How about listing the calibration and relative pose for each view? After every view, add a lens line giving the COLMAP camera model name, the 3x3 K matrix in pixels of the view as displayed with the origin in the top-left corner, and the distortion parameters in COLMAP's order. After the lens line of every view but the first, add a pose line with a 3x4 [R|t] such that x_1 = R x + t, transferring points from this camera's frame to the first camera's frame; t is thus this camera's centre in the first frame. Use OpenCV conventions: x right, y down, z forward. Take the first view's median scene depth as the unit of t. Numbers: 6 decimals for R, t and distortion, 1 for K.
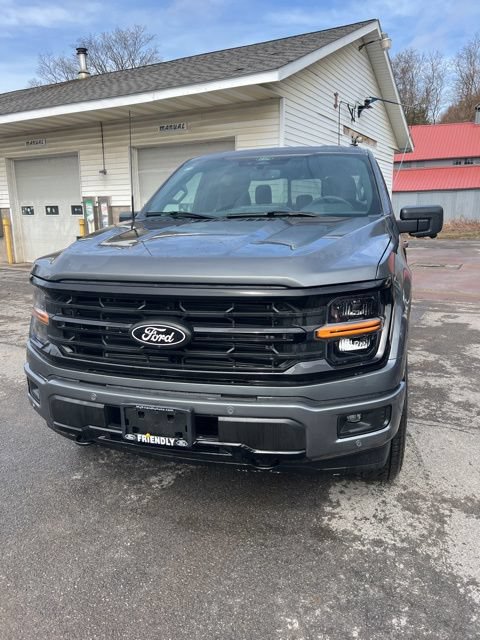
lens RADIAL K [[482.1, 0, 238.5], [0, 482.1, 321.7], [0, 0, 1]] dist [0.041184, -0.048291]
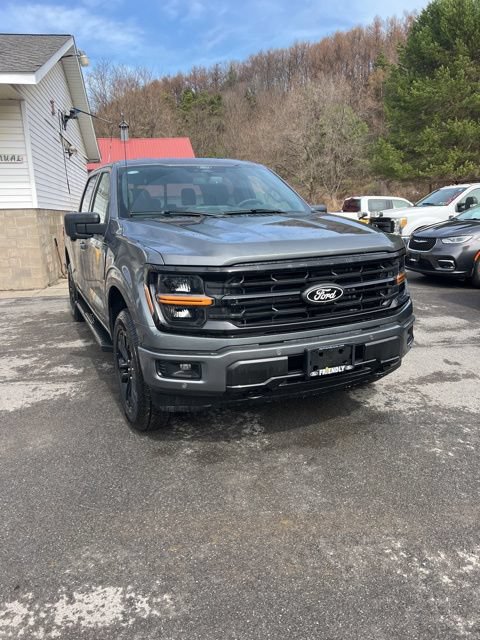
lens RADIAL K [[481.4, 0, 240.0], [0, 481.4, 320.0], [0, 0, 1]] dist [0.043350, -0.045994]
pose [[0.761650, -0.149958, 0.630398, -1.128069], [0.163522, 0.985848, 0.036944, 0.008596], [-0.627016, 0.074946, 0.775393, 0.081936]]
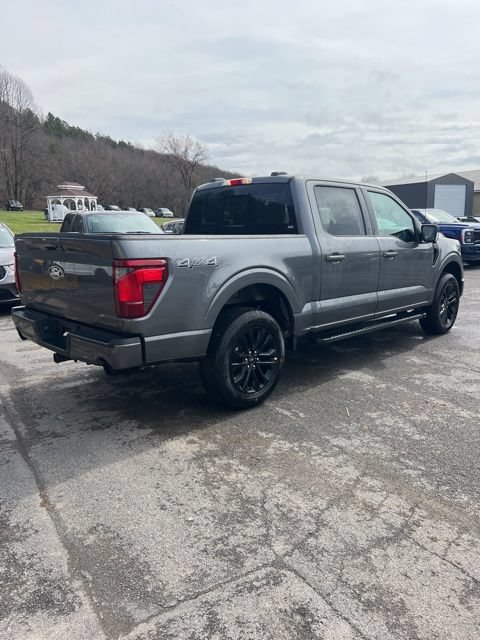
lens RADIAL K [[481.4, 0, 240.0], [0, 481.4, 320.0], [0, 0, 1]] dist [0.043350, -0.045994]
pose [[-0.872090, -0.068373, 0.484546, -0.792358], [0.138095, 0.915558, 0.377735, -1.054736], [-0.469457, 0.396332, -0.789007, 4.500594]]
